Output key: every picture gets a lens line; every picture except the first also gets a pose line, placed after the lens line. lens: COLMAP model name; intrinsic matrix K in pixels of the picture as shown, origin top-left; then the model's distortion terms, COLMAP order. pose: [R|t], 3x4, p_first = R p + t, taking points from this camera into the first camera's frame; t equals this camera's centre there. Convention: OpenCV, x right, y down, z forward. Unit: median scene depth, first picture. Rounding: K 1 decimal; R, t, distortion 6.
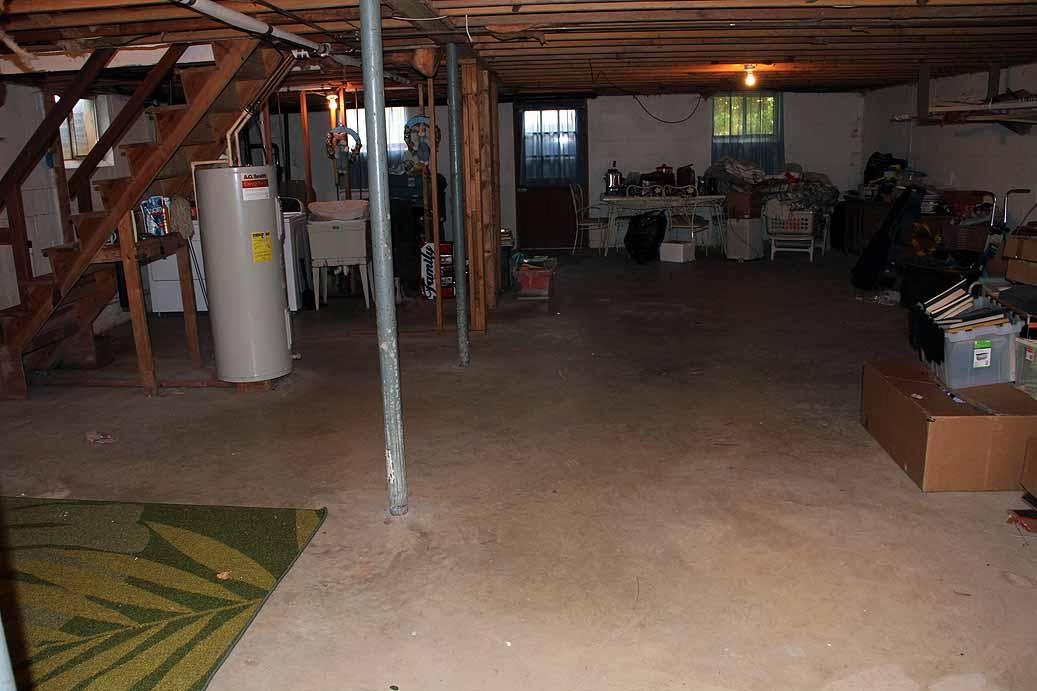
lens RADIAL K [[872.2, 0, 531.9], [0, 872.2, 364.1], [0, 0, 1]] dist [-0.185609, 0.125223]
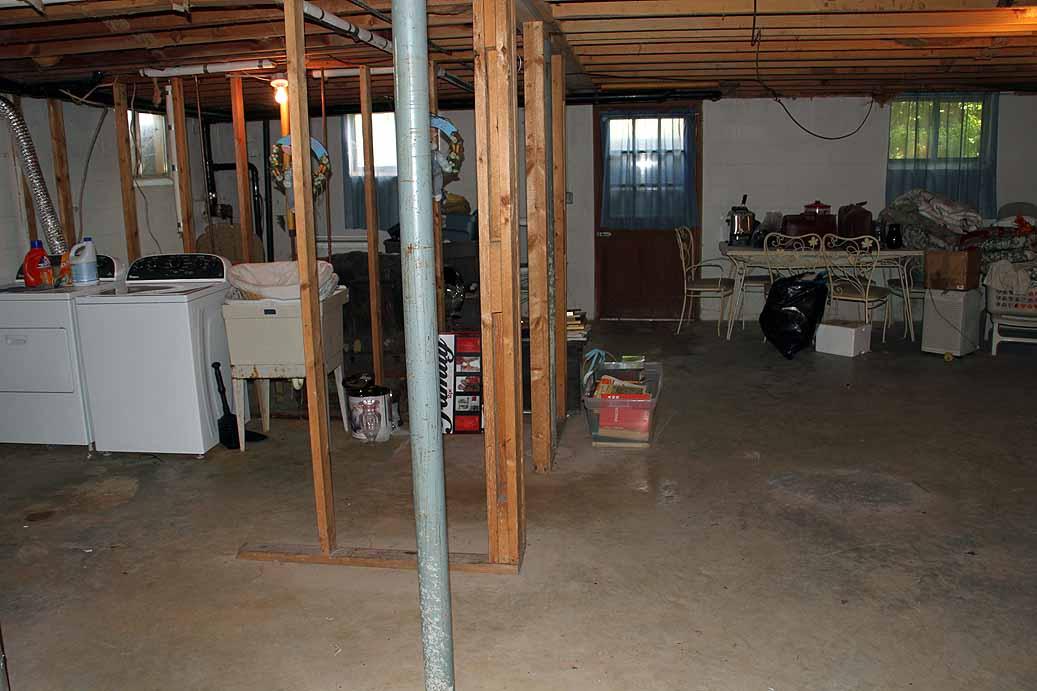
lens RADIAL K [[872.2, 0, 531.9], [0, 872.2, 364.1], [0, 0, 1]] dist [-0.185609, 0.125223]
pose [[0.995733, 0.024722, -0.088913, -0.004942], [-0.027298, 0.999239, -0.027879, -0.083721], [0.088156, 0.030187, 0.995649, 0.338118]]
